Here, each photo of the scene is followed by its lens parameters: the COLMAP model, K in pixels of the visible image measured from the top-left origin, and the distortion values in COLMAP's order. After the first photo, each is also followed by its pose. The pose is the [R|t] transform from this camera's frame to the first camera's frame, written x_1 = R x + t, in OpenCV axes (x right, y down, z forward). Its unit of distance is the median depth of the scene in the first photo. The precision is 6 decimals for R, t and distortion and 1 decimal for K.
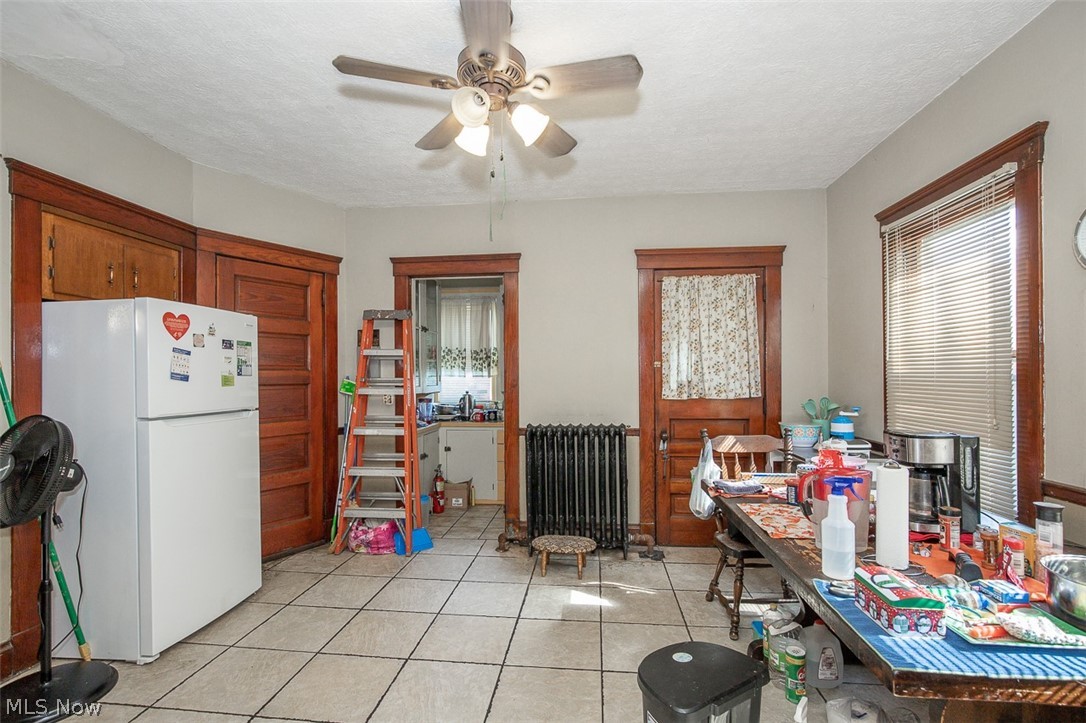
lens RADIAL K [[502.1, 0, 542.7], [0, 502.1, 372.2], [0, 0, 1]] dist [-0.005434, -0.000242]
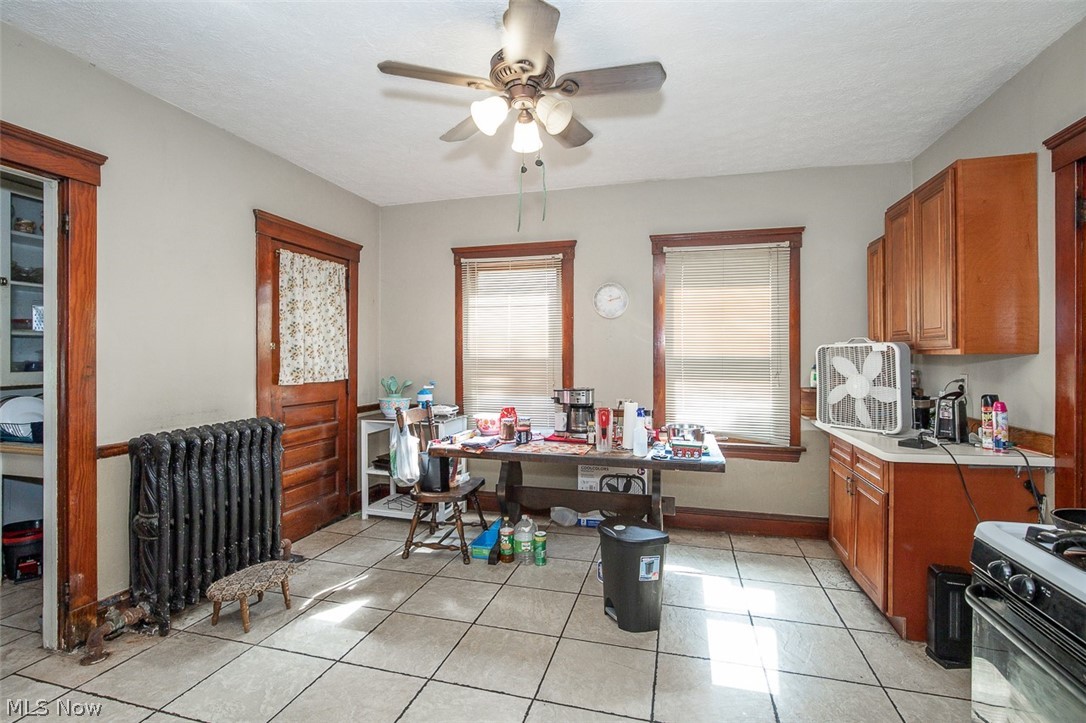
lens RADIAL K [[502.1, 0, 544.5], [0, 502.1, 354.3], [0, 0, 1]] dist [-0.005434, -0.000242]
pose [[0.160653, 0.007679, 0.986981, -0.575903], [-0.004866, 0.999964, -0.006988, 0.002267], [-0.986999, -0.003680, 0.160684, 0.398458]]
